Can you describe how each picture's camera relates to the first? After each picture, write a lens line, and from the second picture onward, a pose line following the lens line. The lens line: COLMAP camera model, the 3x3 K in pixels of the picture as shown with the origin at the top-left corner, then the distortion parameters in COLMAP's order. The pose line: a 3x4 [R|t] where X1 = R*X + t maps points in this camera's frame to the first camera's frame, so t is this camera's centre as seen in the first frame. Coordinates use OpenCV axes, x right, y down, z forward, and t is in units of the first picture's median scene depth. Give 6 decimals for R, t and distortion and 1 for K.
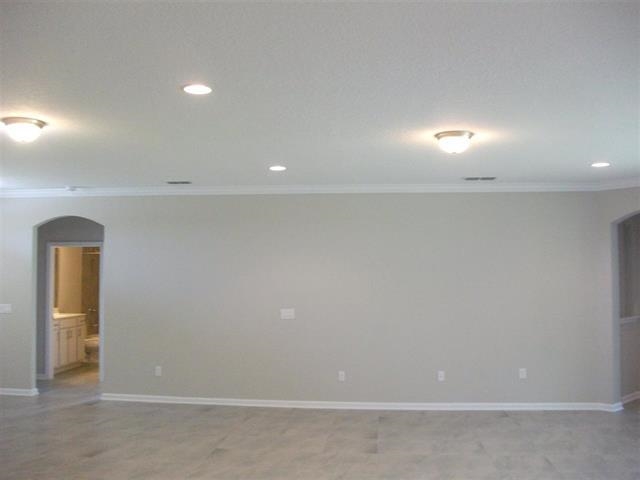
lens RADIAL K [[648.9, 0, 320.1], [0, 648.9, 240.3], [0, 0, 1]] dist [-0.120107, 0.000000]
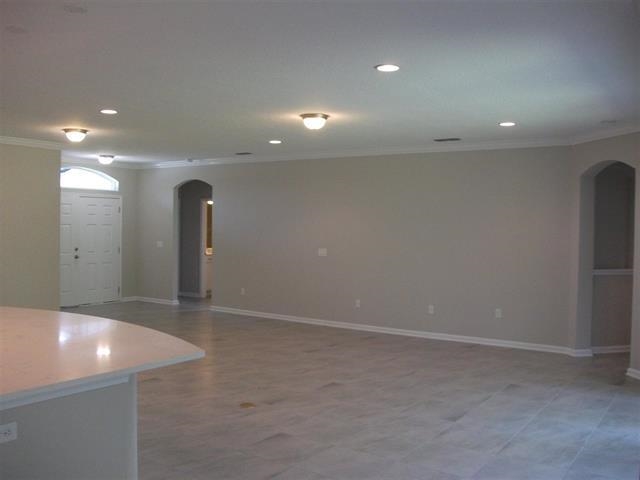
lens RADIAL K [[621.8, 0, 320.1], [0, 621.8, 240.5], [0, 0, 1]] dist [-0.107595, 0.000000]
pose [[0.878880, 0.024100, -0.476433, 0.531206], [0.012054, 0.997282, 0.072681, 0.000206], [0.476890, -0.069621, 0.876201, -0.078065]]
